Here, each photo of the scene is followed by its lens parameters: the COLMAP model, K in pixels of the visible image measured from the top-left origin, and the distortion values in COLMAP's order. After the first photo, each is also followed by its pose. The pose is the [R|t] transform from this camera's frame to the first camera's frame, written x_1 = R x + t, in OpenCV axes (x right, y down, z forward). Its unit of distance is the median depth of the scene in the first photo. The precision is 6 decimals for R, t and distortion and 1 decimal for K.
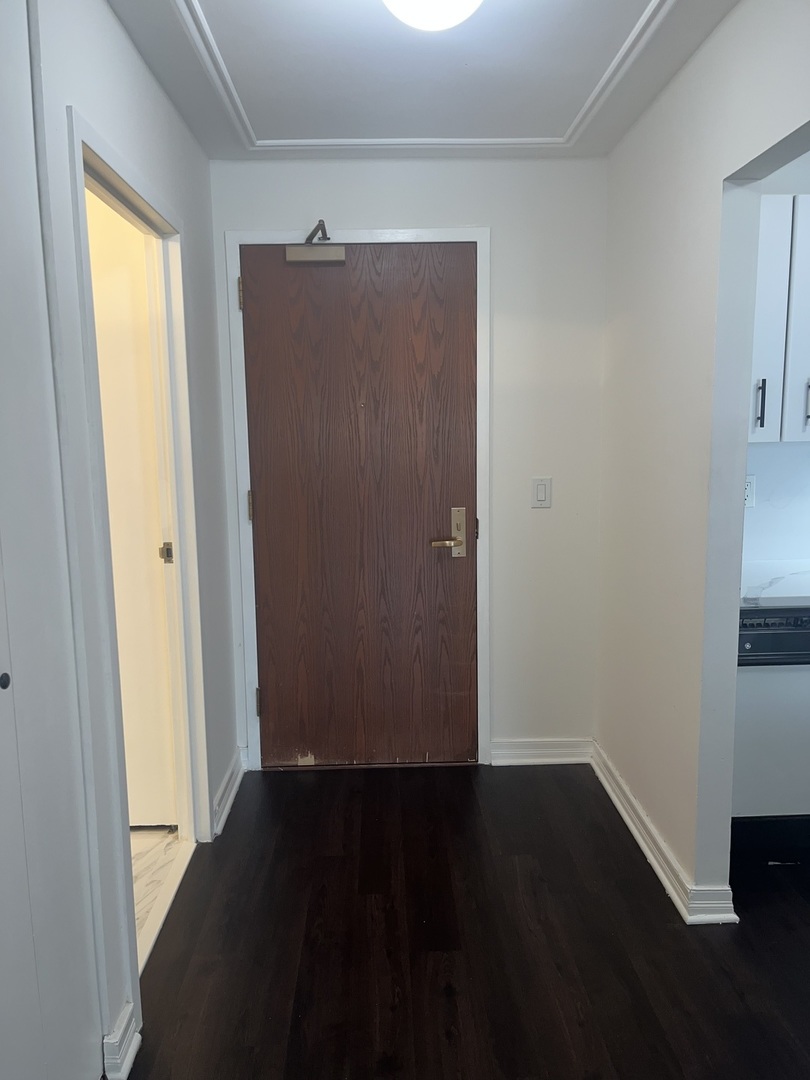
lens RADIAL K [[812.6, 0, 403.6], [0, 812.6, 536.3], [0, 0, 1]] dist [0.005638, 0.000144]
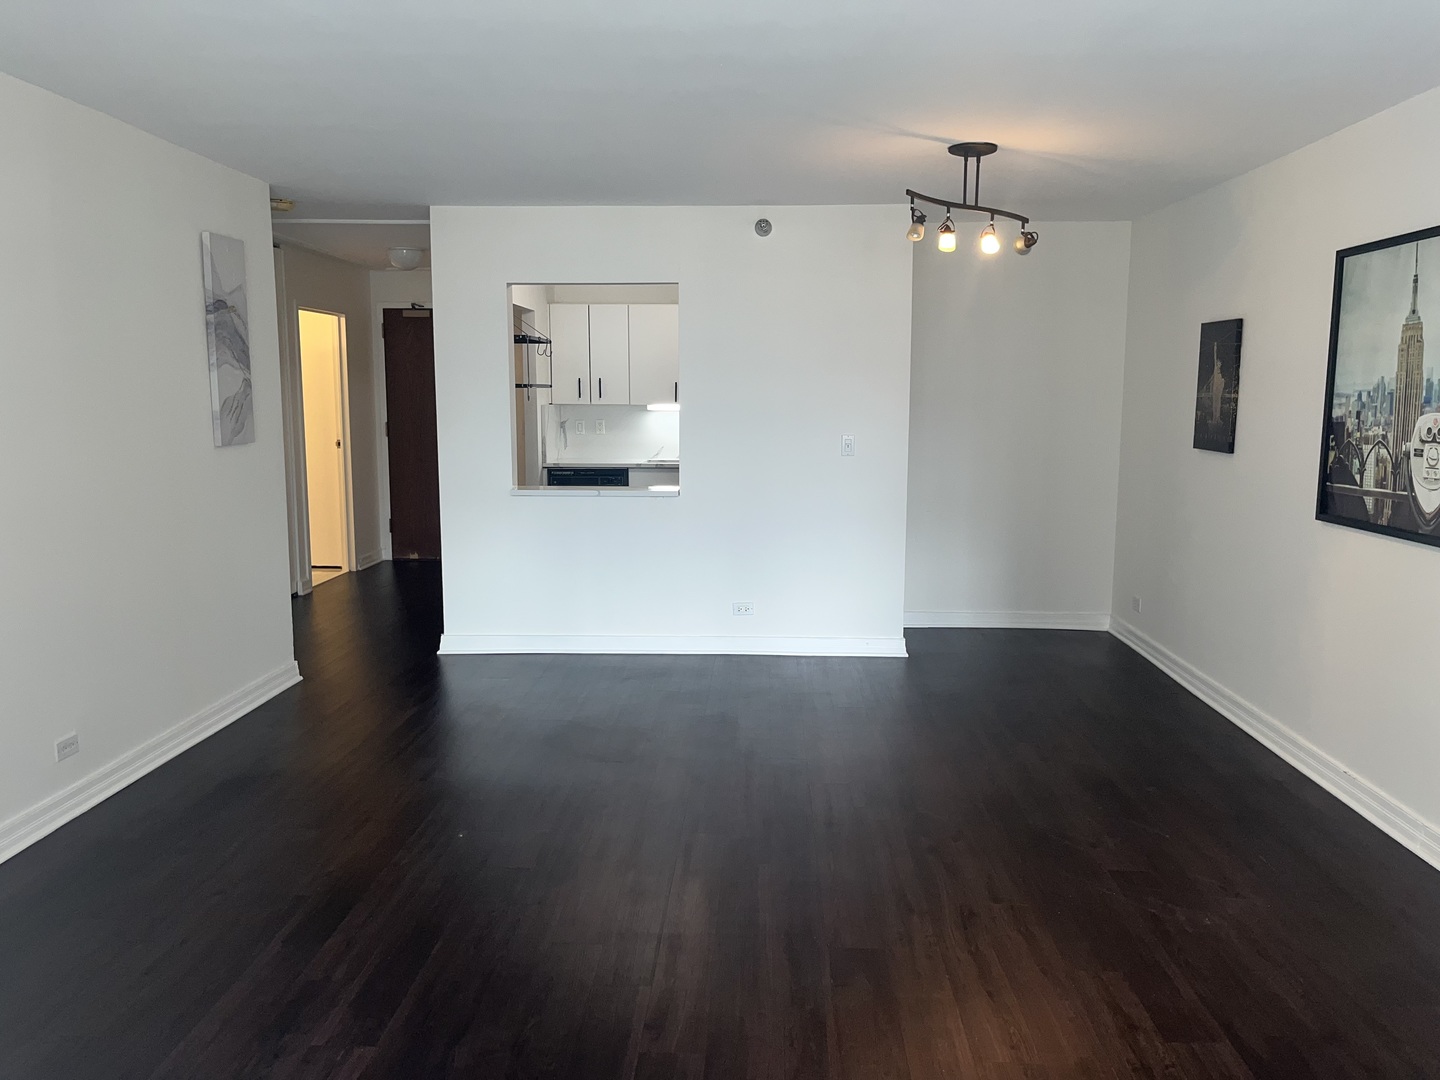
lens RADIAL K [[1083.5, 0, 721.5], [0, 1083.5, 543.5], [0, 0, 1]] dist [0.005638, 0.000144]
pose [[0.997766, 0.030774, -0.059292, 0.890663], [-0.030284, 0.999499, 0.009151, 0.214595], [0.059543, -0.007335, 0.998199, -1.835245]]
